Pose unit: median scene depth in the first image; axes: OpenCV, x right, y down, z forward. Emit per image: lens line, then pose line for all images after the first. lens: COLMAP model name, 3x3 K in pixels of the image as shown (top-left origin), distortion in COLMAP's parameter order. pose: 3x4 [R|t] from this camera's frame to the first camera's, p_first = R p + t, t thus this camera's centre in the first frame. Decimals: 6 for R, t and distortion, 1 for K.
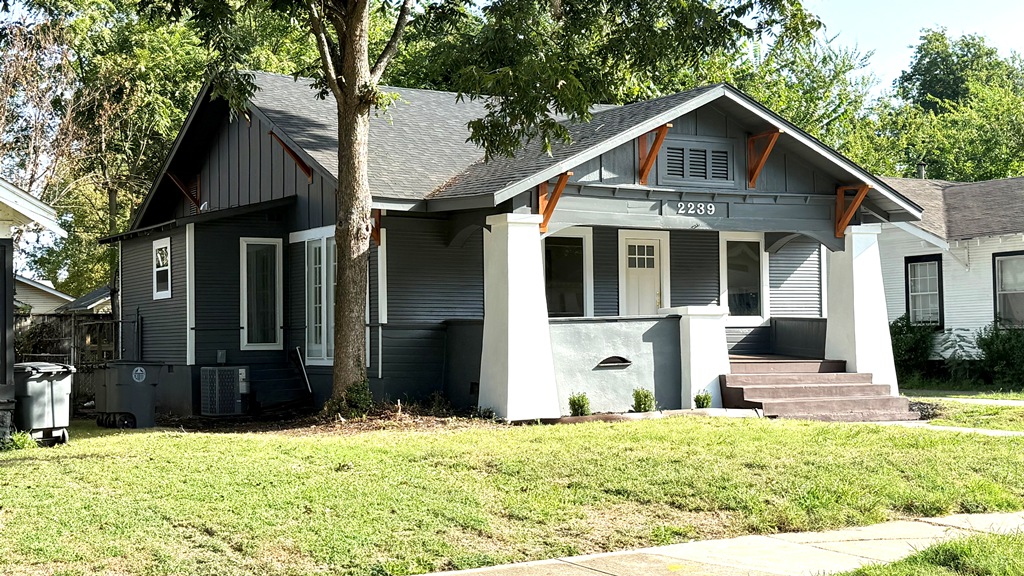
lens RADIAL K [[1480.1, 0, 509.9], [0, 1480.1, 292.4], [0, 0, 1]] dist [0.083972, 0.000000]
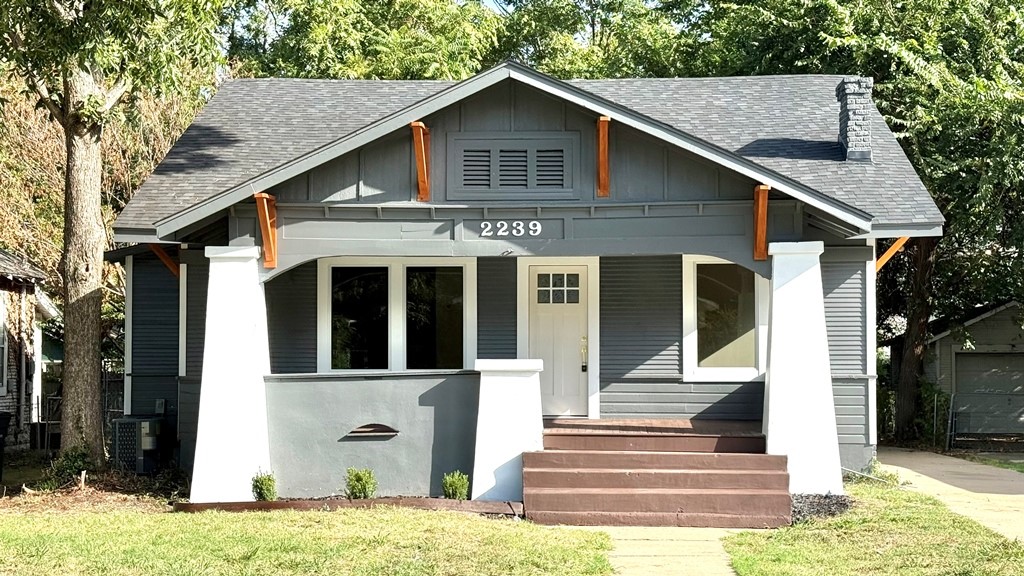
lens RADIAL K [[1711.5, 0, 513.6], [0, 1711.5, 290.6], [0, 0, 1]] dist [0.056595, 0.000000]
pose [[0.843768, -0.010707, -0.536601, 0.601277], [0.010001, 0.999941, -0.004226, -0.021963], [0.536615, -0.001801, 0.843825, 0.275197]]
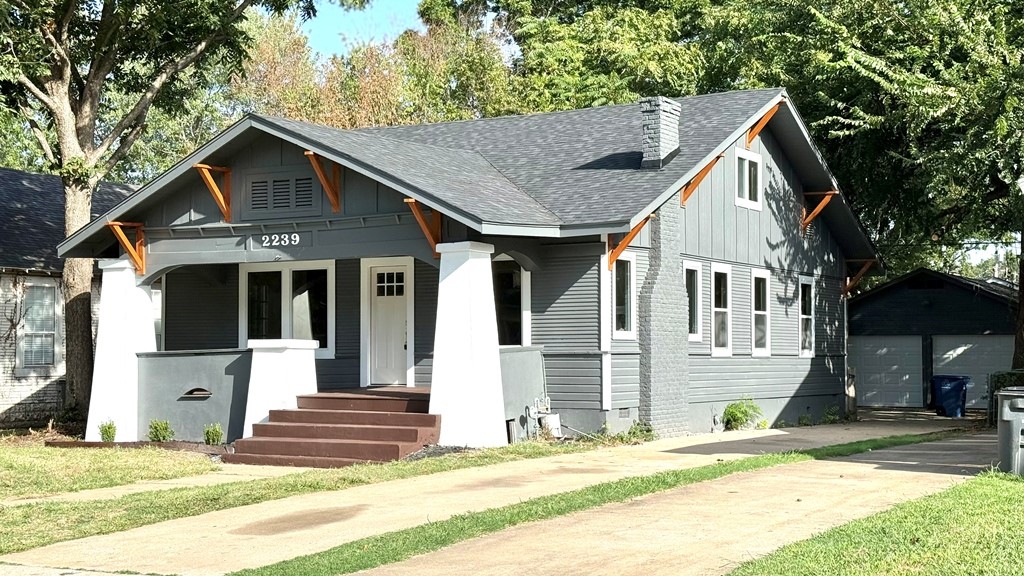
lens RADIAL K [[1463.8, 0, 511.7], [0, 1463.8, 283.0], [0, 0, 1]] dist [-0.000107, 0.000000]
pose [[0.510289, -0.031473, -0.859427, 1.055416], [0.029979, 0.999374, -0.018797, -0.005338], [0.859480, -0.016173, 0.510913, 0.646531]]
